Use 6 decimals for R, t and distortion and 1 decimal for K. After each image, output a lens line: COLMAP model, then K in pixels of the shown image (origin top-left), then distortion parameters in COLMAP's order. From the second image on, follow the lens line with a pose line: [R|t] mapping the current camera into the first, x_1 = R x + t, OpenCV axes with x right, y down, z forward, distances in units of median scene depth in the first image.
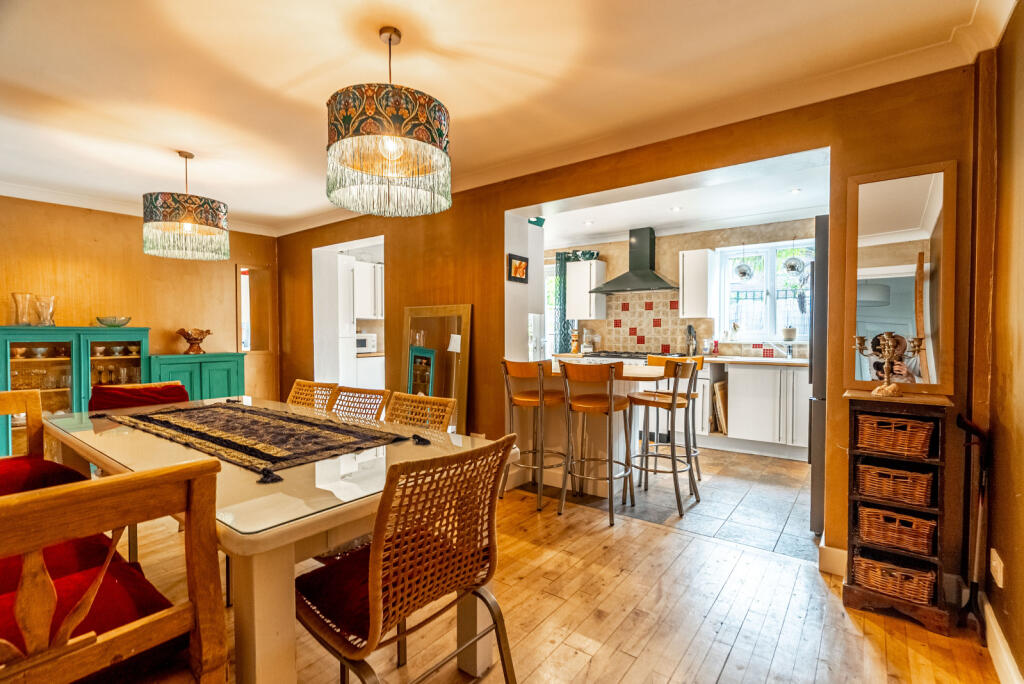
lens RADIAL K [[470.9, 0, 512.0], [0, 470.9, 342.0], [0, 0, 1]] dist [-0.012411, -0.018102]
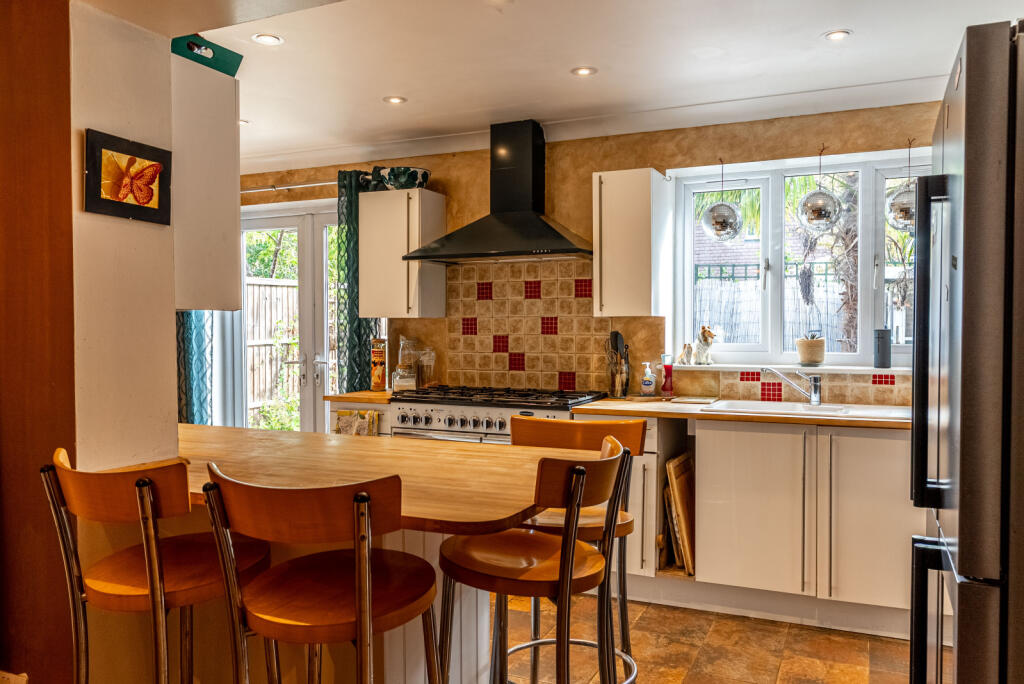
lens RADIAL K [[781.0, 0, 512.0], [0, 781.0, 342.0], [0, 0, 1]] dist [-0.009050, -0.000932]
pose [[0.974886, -0.004890, 0.222651, 0.101692], [0.005968, 0.999973, -0.004172, -0.022262], [-0.222624, 0.005396, 0.974889, 0.256222]]
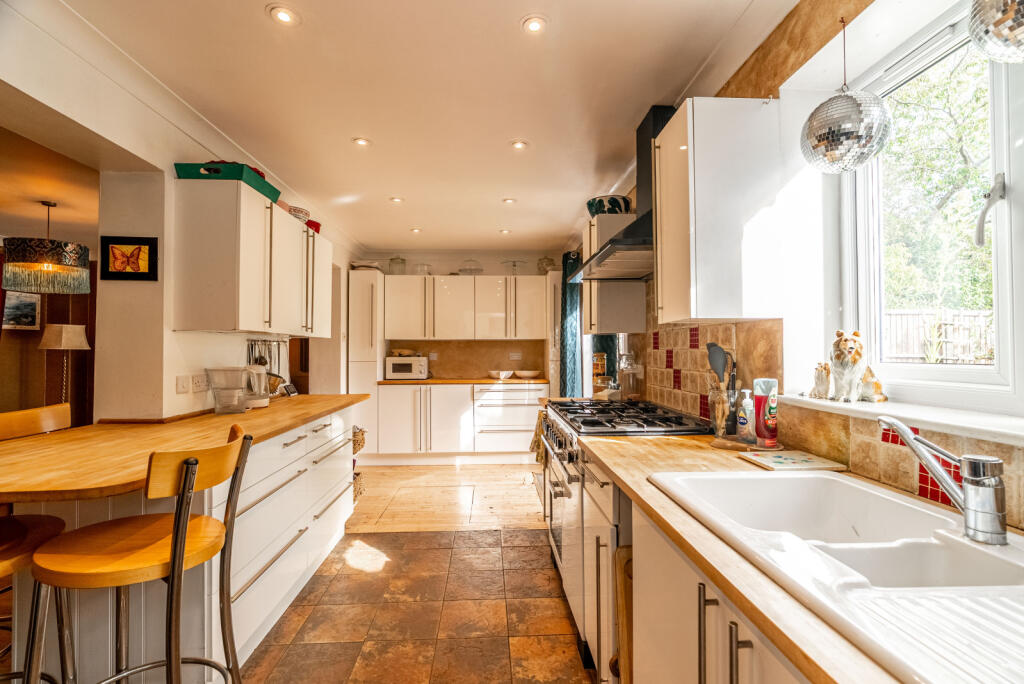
lens RADIAL K [[470.9, 0, 512.0], [0, 470.9, 342.0], [0, 0, 1]] dist [-0.012411, -0.018102]
pose [[0.637972, -0.012626, -0.769956, 0.526728], [-0.019008, 0.999303, -0.032136, -0.022603], [0.769825, 0.035137, 0.637287, 0.653733]]
